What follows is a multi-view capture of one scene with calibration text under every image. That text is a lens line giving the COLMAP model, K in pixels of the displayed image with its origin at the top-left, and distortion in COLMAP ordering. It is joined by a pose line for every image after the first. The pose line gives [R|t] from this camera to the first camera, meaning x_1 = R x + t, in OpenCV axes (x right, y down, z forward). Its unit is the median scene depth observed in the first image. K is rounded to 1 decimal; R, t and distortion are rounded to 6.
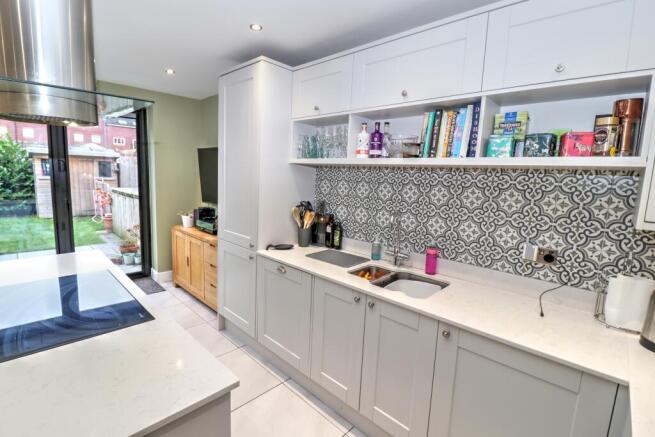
lens RADIAL K [[306.3, 0, 328.9], [0, 306.3, 215.4], [0, 0, 1]] dist [-0.007223, -0.006601]
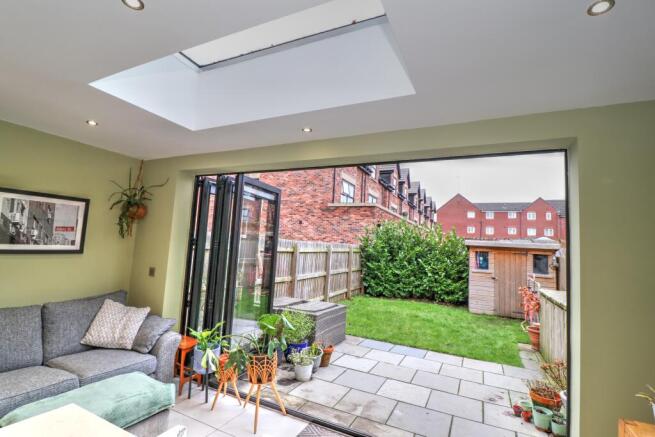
lens RADIAL K [[316.7, 0, 321.1], [0, 316.7, 217.1], [0, 0, 1]] dist [0.000169, -0.000395]
pose [[0.294825, -0.112177, -0.948944, -0.100083], [-0.170076, 0.971068, -0.167633, -0.035134], [0.940294, 0.210815, 0.267216, 0.217756]]
